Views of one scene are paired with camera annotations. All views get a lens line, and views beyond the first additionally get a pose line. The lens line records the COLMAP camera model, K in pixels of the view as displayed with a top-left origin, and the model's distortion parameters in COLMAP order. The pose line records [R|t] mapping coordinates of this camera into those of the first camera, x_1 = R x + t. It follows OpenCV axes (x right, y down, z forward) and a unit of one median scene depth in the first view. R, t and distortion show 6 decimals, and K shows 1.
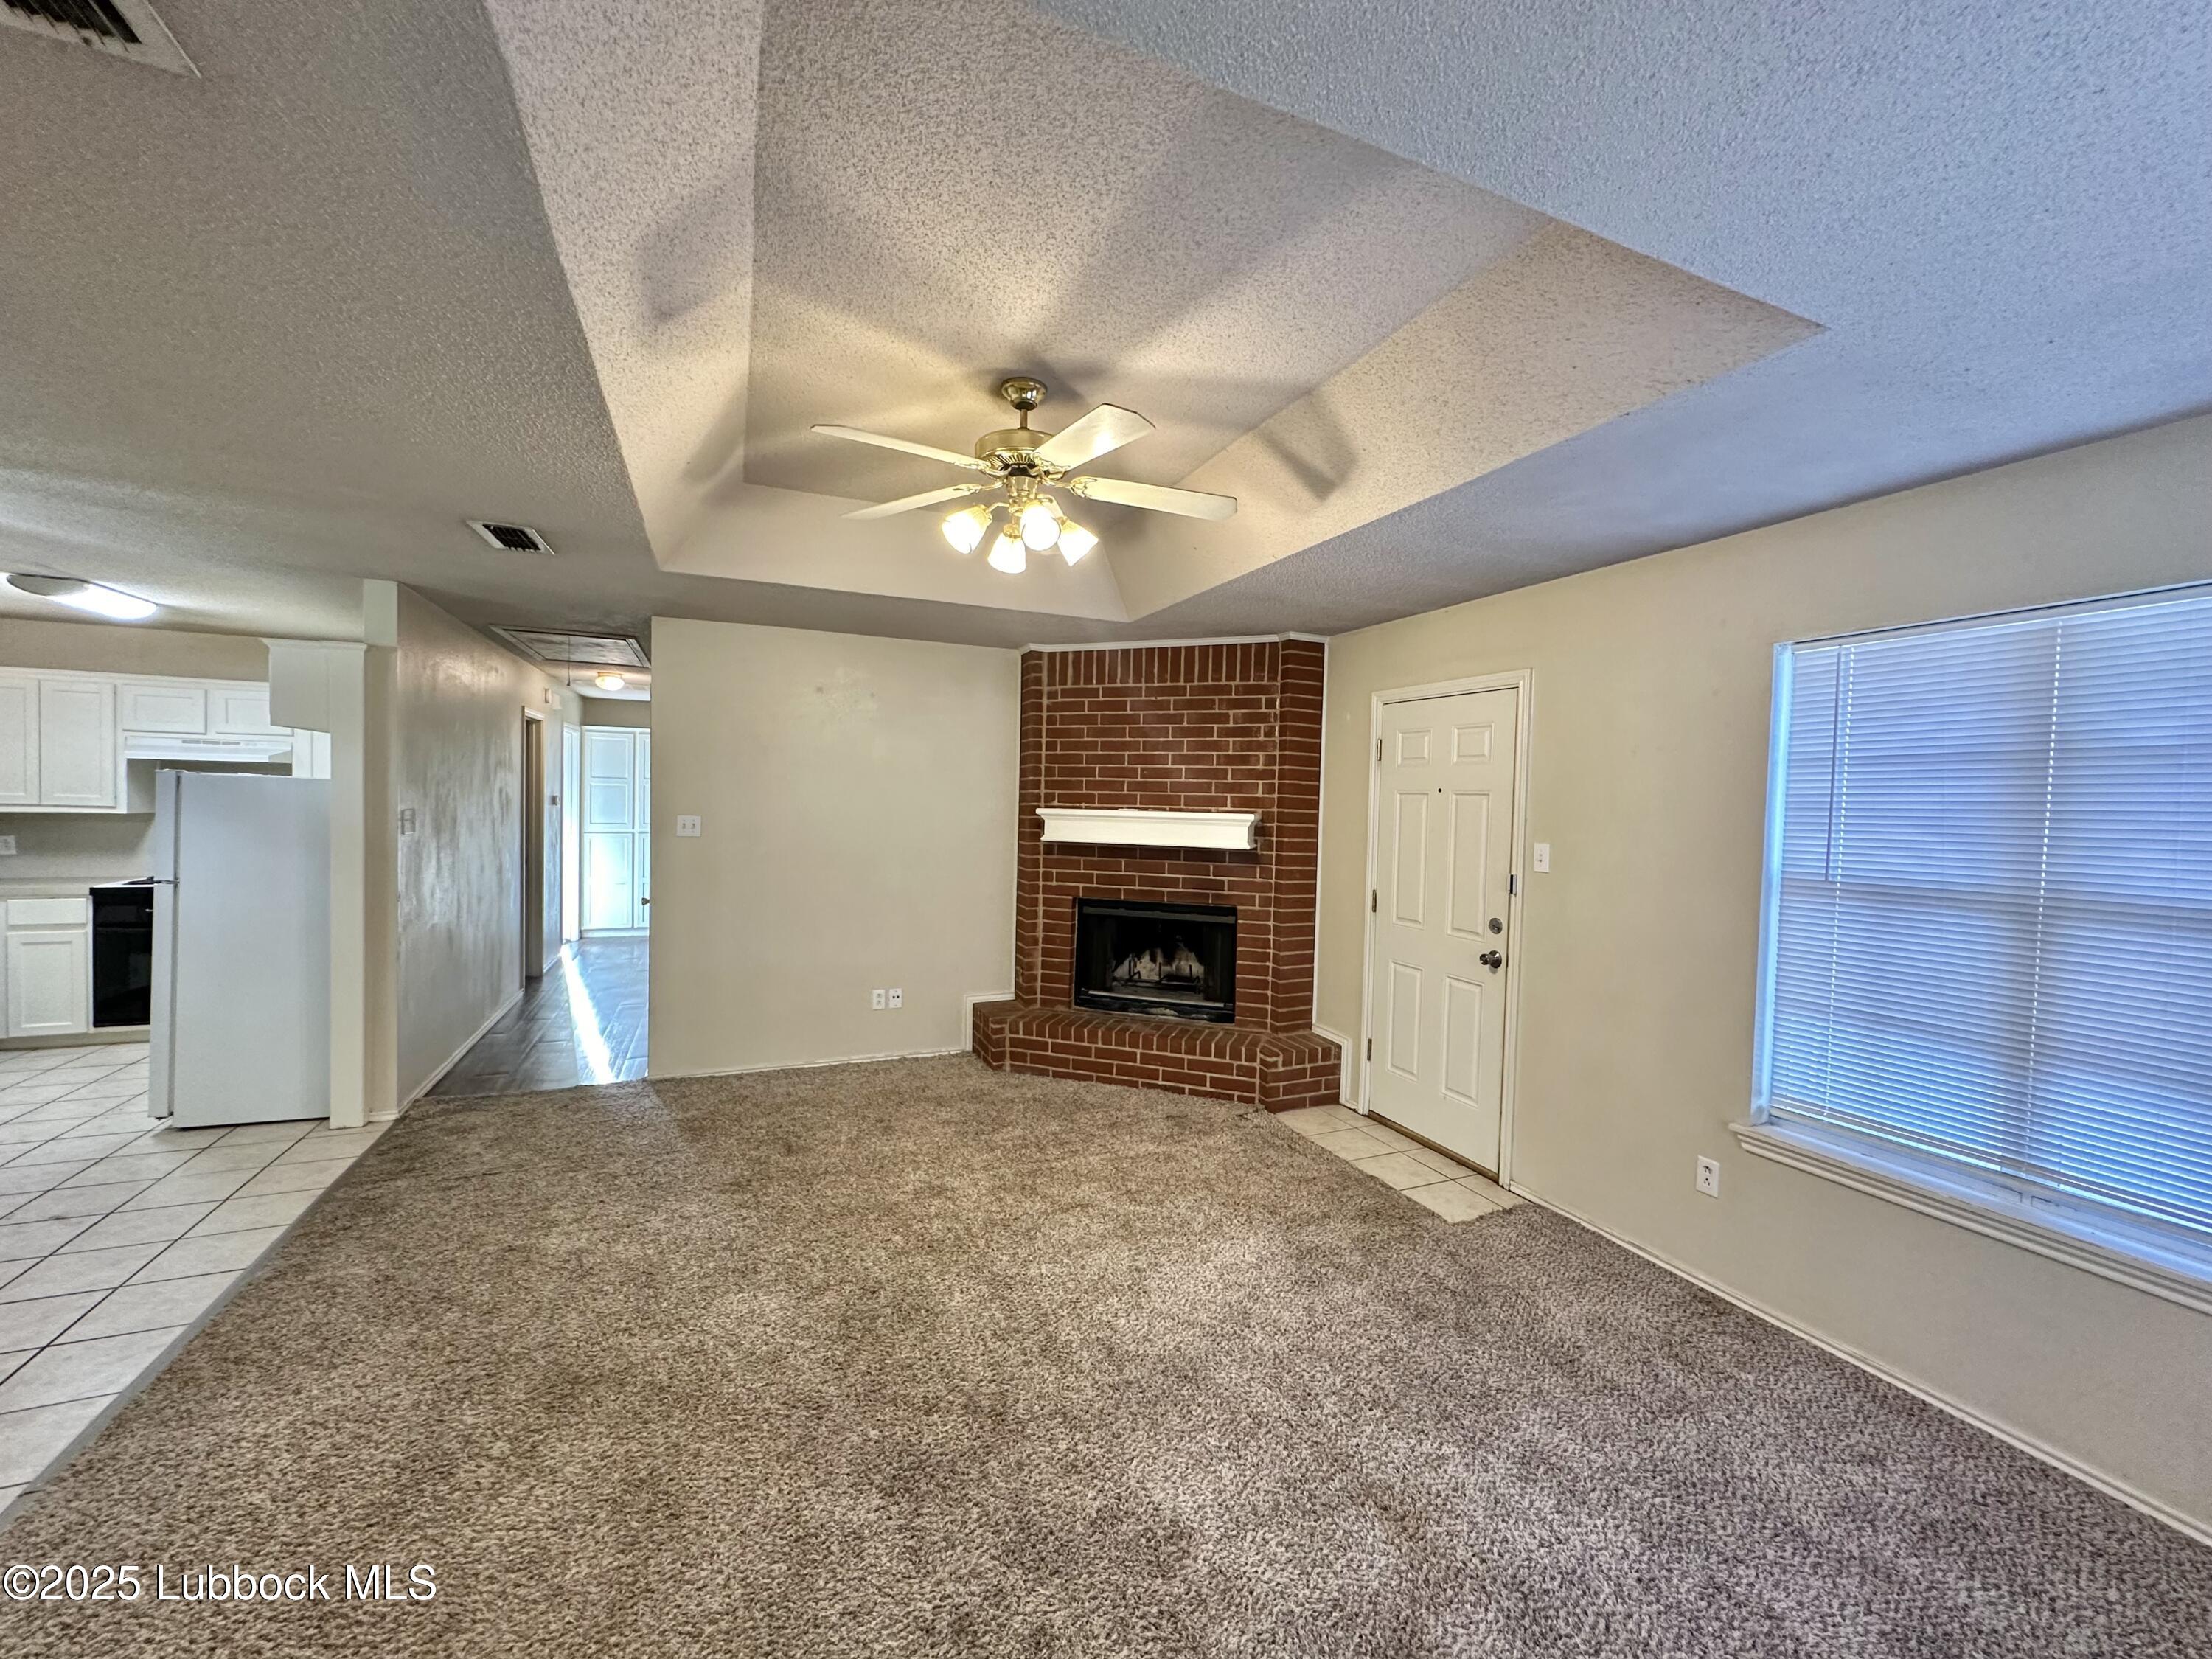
lens RADIAL K [[877.3, 0, 1107.1], [0, 877.3, 822.8], [0, 0, 1]] dist [-0.002465, 0.000186]
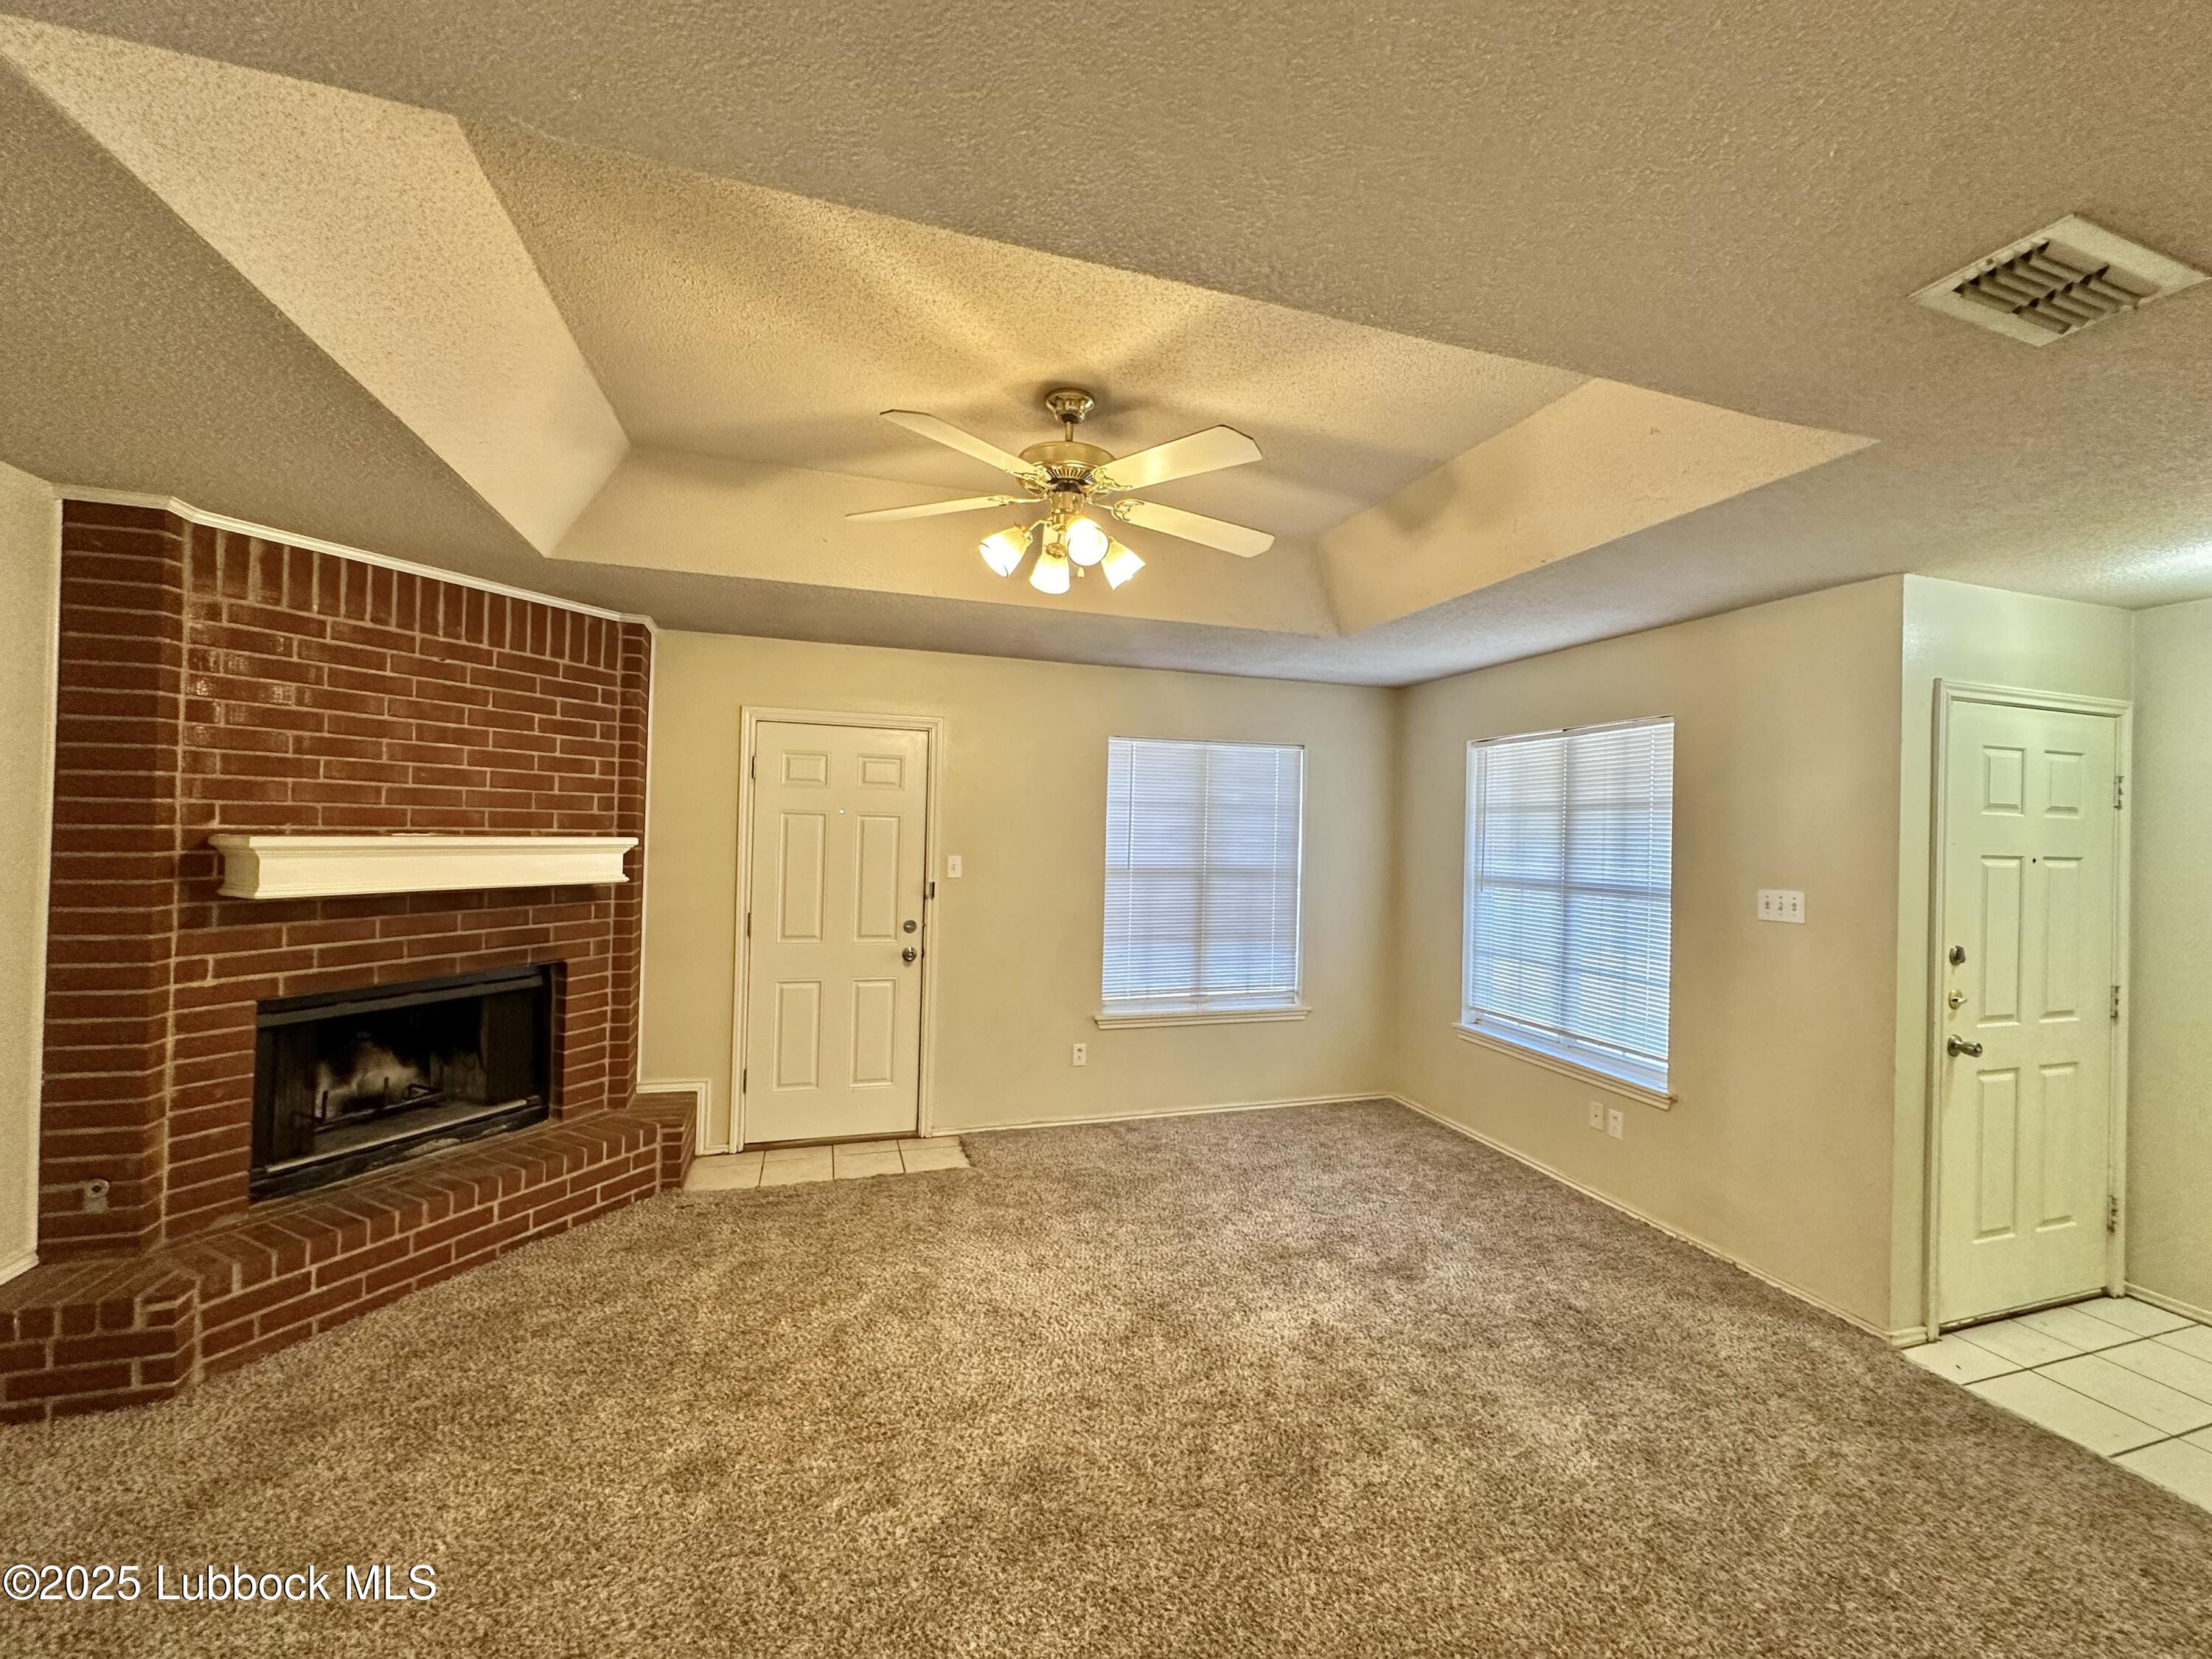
lens RADIAL K [[877.3, 0, 1107.1], [0, 877.3, 822.8], [0, 0, 1]] dist [-0.002465, 0.000186]
pose [[0.102630, -0.013591, 0.994627, -0.567927], [0.006270, 0.999896, 0.013016, -0.029940], [-0.994700, 0.004900, 0.102704, 0.477609]]
